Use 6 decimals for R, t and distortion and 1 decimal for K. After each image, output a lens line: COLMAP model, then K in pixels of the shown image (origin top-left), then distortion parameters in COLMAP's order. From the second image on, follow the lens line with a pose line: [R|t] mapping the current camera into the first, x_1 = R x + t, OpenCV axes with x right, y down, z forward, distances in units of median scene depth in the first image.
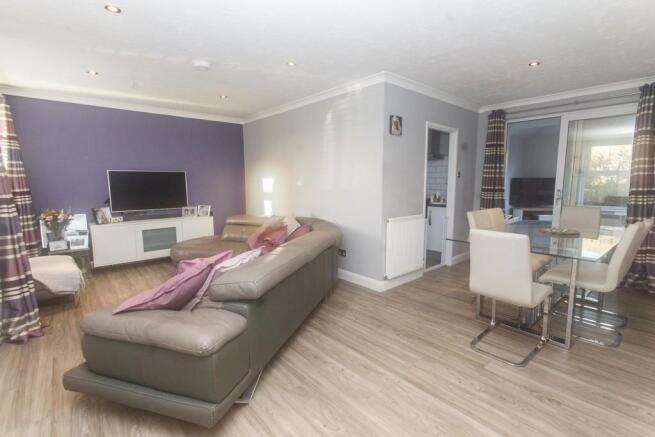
lens RADIAL K [[301.6, 0, 329.9], [0, 301.6, 221.8], [0, 0, 1]] dist [0.001397, 0.000429]
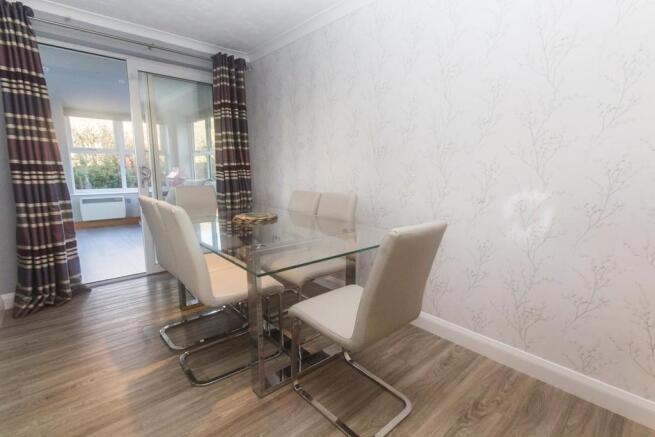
lens RADIAL K [[301.6, 0, 329.9], [0, 301.6, 221.8], [0, 0, 1]] dist [0.001397, 0.000429]
pose [[-0.010703, -0.179584, 0.983684, 0.003112], [0.123618, 0.975957, 0.179518, -0.058858], [-0.992272, 0.123522, 0.011754, 0.677127]]
